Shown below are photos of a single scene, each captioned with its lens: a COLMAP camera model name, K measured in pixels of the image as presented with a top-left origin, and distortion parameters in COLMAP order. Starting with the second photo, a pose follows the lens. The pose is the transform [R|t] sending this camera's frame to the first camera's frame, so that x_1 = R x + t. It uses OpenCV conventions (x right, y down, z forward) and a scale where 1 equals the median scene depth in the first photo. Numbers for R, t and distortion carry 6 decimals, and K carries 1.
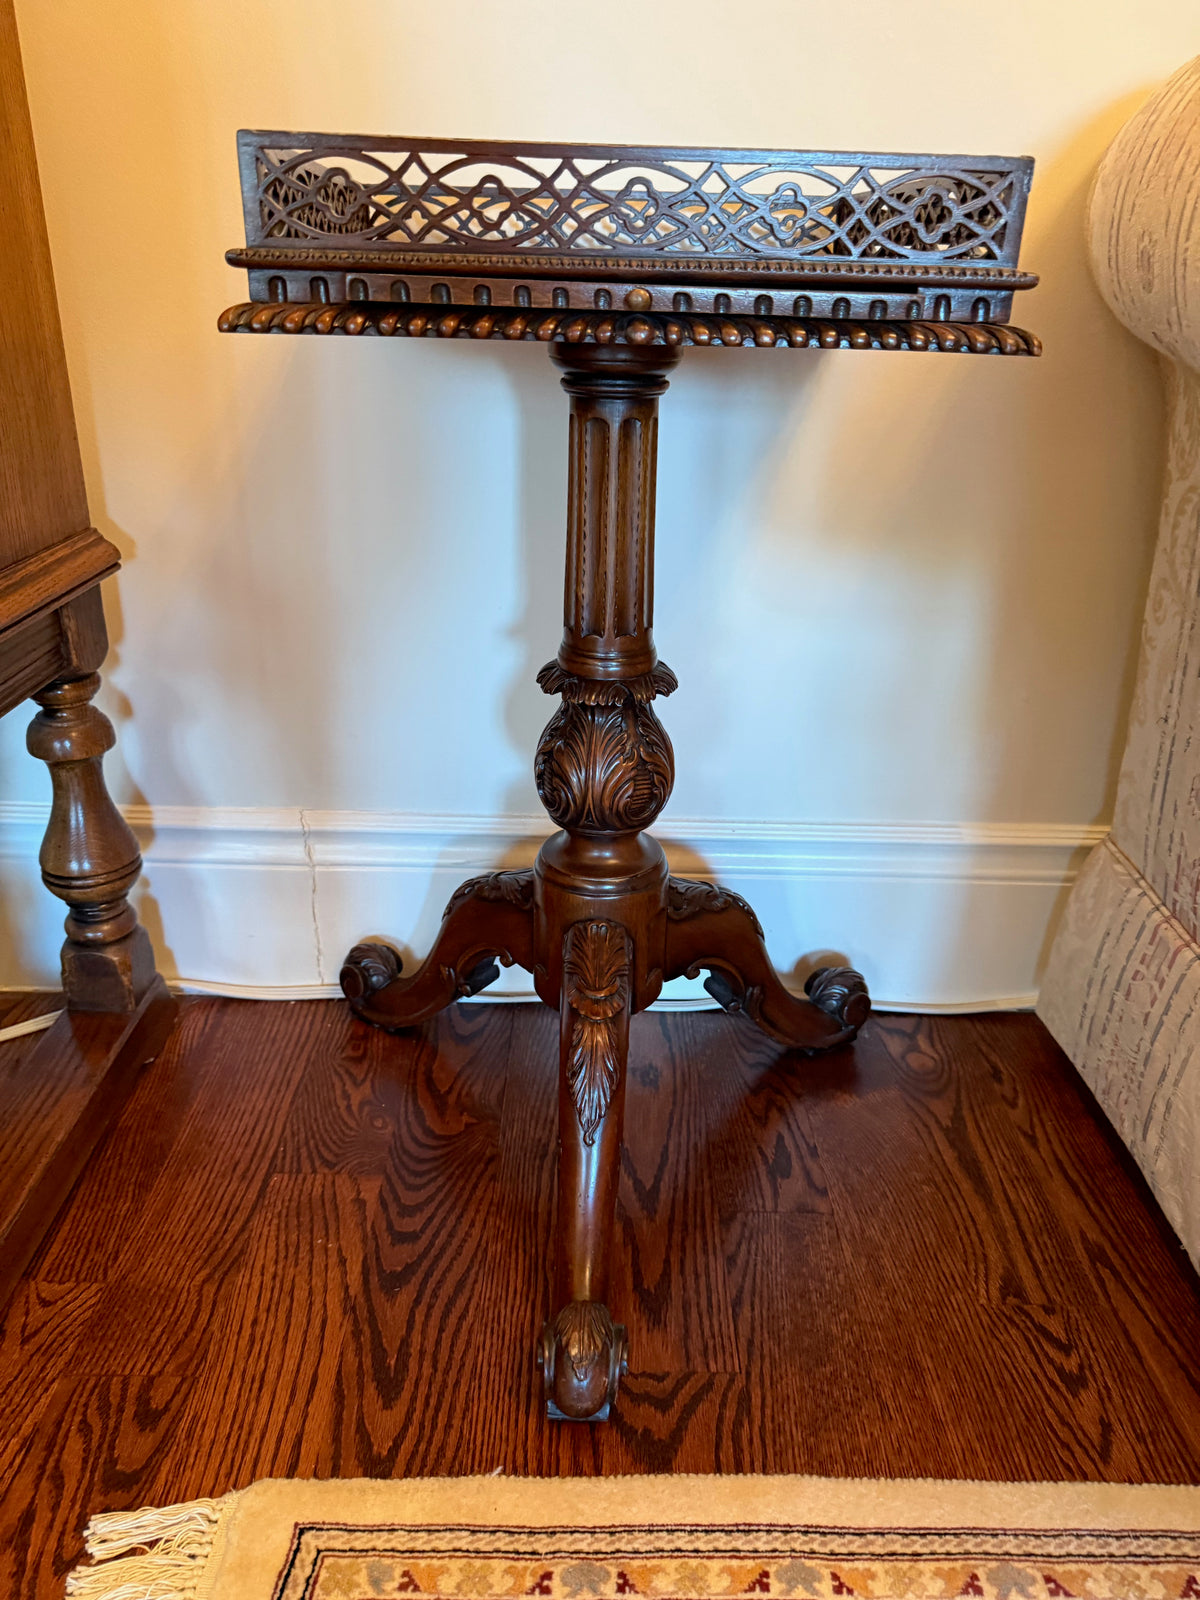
lens RADIAL K [[1138.0, 0, 613.4], [0, 1138.0, 816.5], [0, 0, 1]] dist [0.002083, -0.010402]
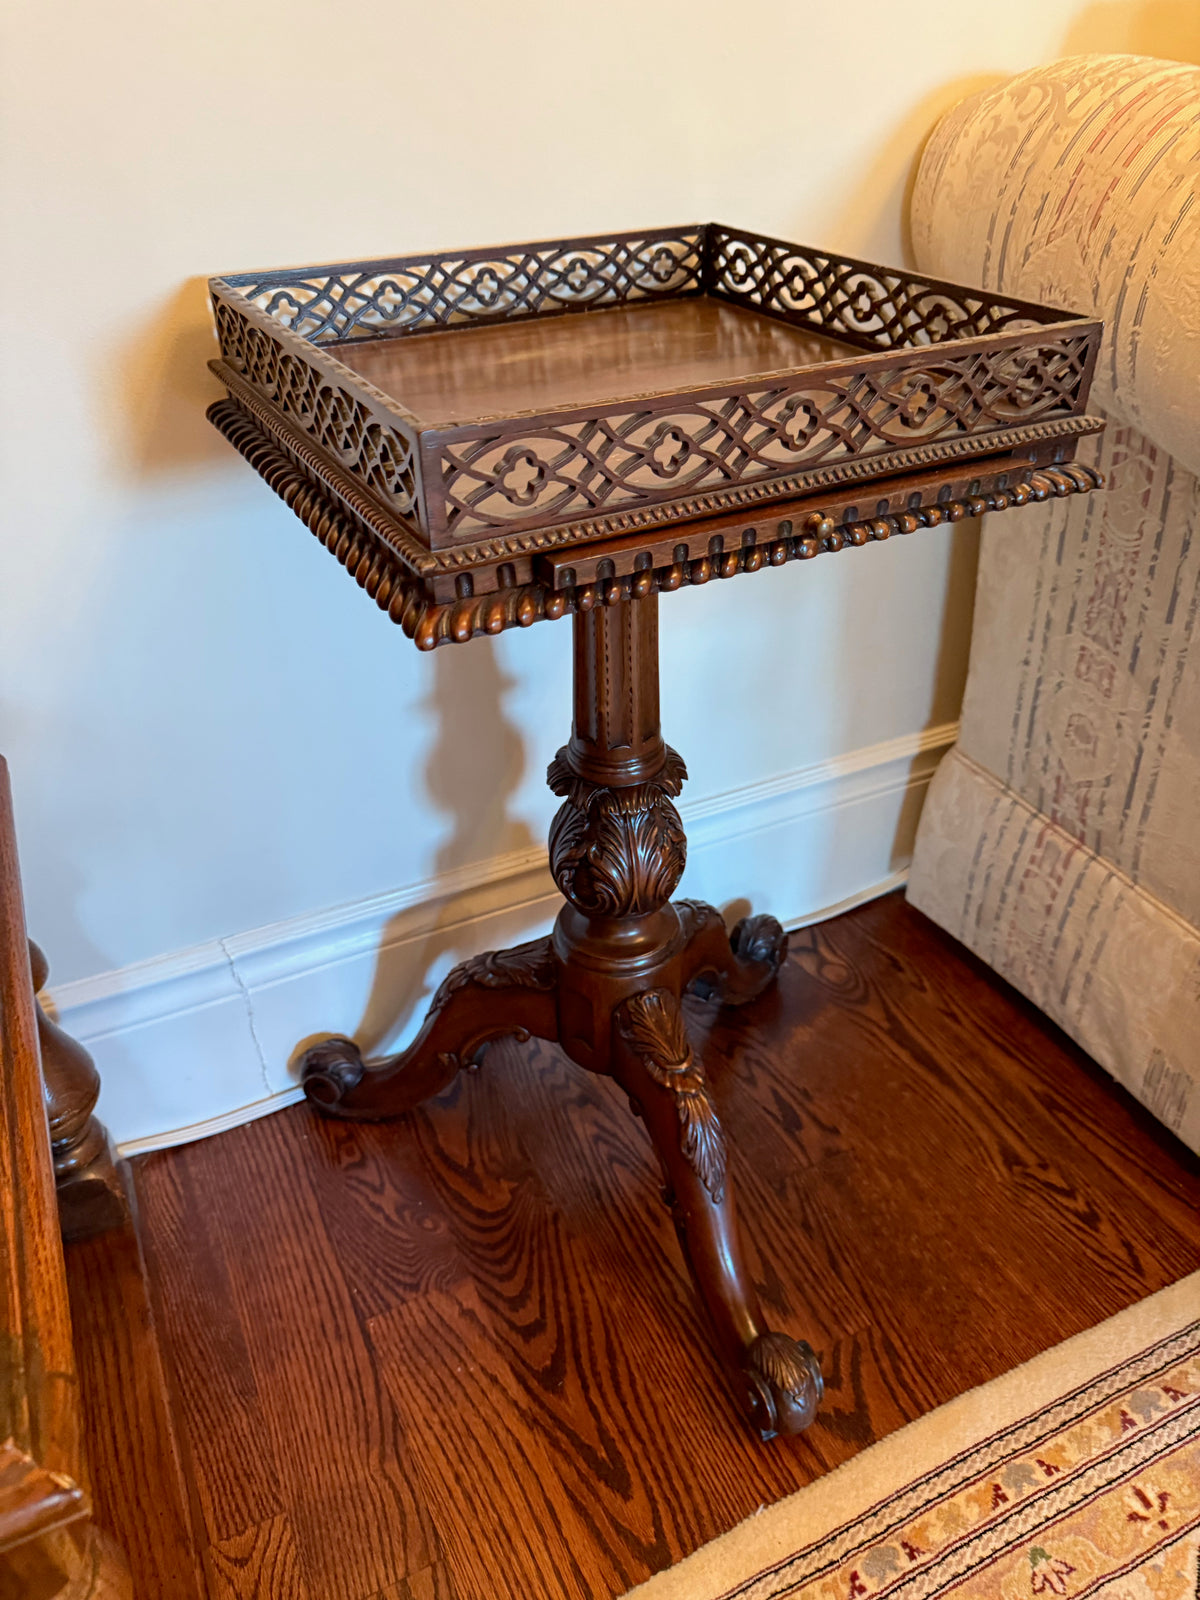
lens RADIAL K [[1138.0, 0, 599.9], [0, 1138.0, 811.8], [0, 0, 1]] dist [0.002083, -0.010402]
pose [[0.904635, -0.277134, 0.323779, -0.364251], [0.217677, 0.953594, 0.208028, -0.310105], [-0.366405, -0.117710, 0.922980, 0.082012]]
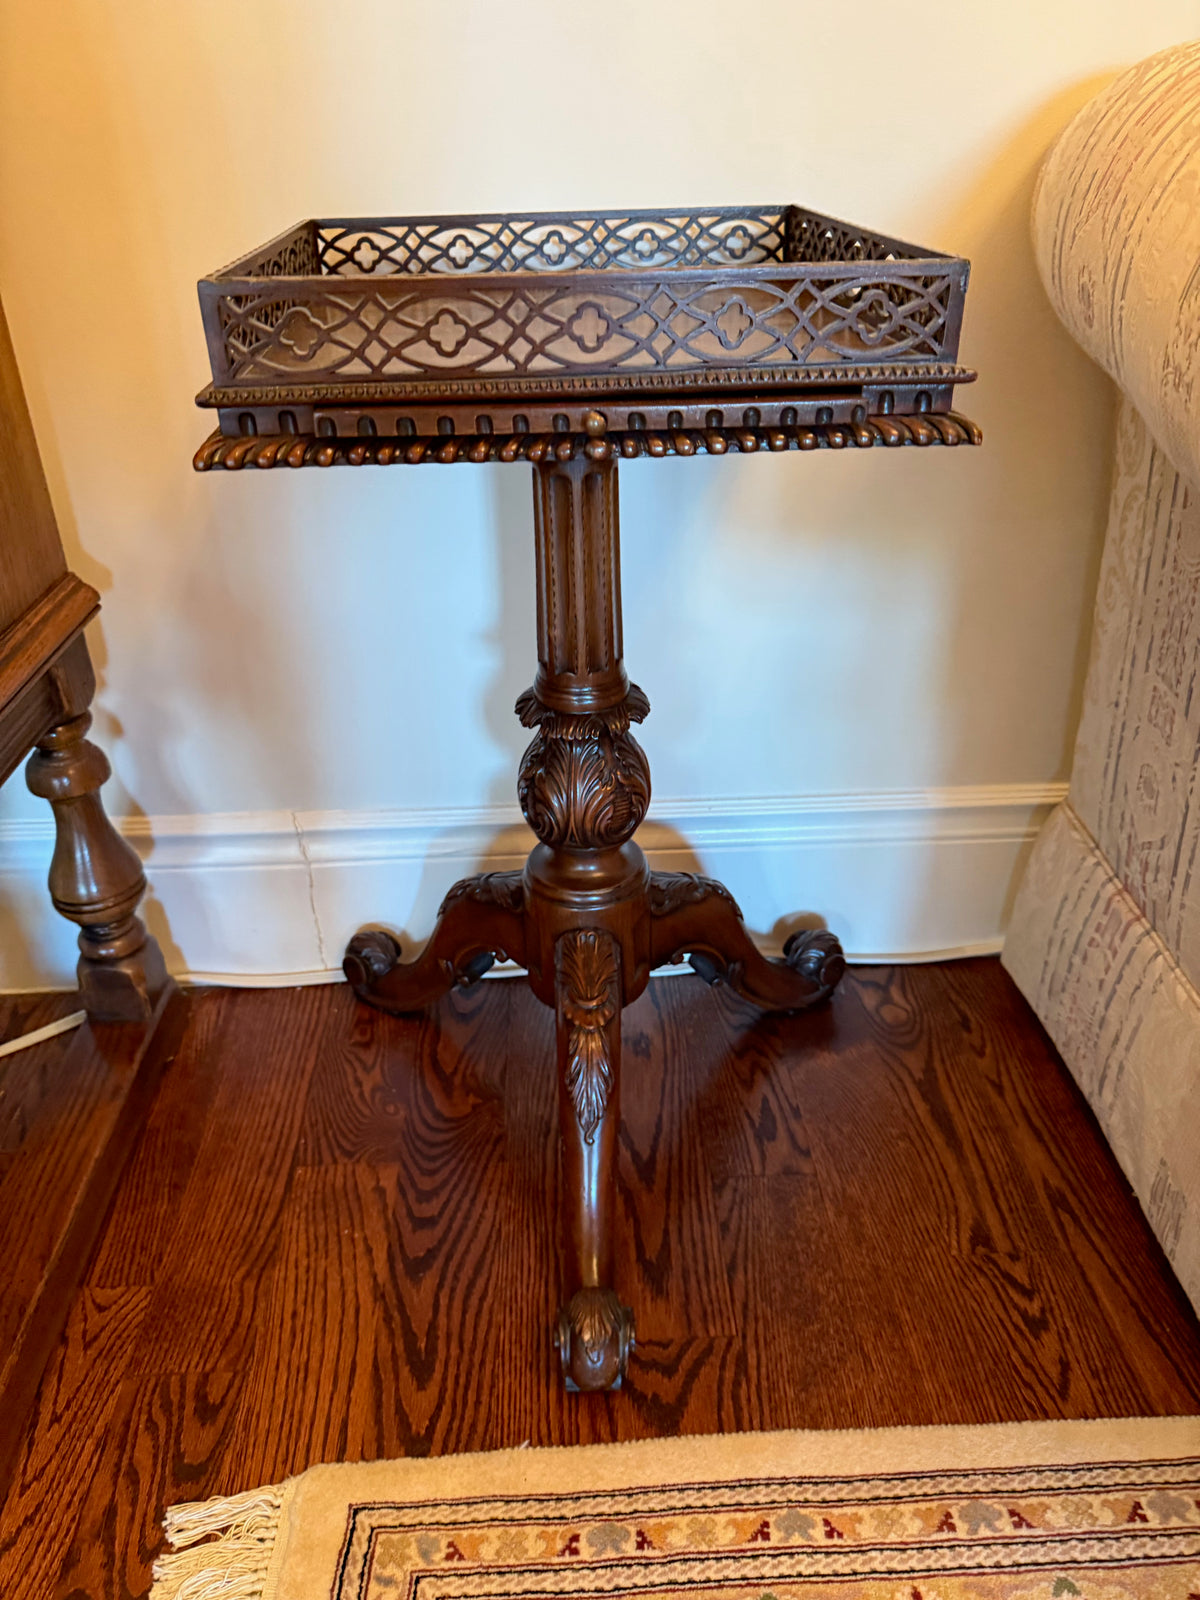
lens RADIAL K [[1138.0, 0, 607.7], [0, 1138.0, 800.7], [0, 0, 1]] dist [0.002083, -0.010402]
pose [[0.998462, -0.054449, 0.010420, 0.002430], [0.053166, 0.993737, 0.098287, -0.140614], [-0.015706, -0.097581, 0.995104, -0.049549]]
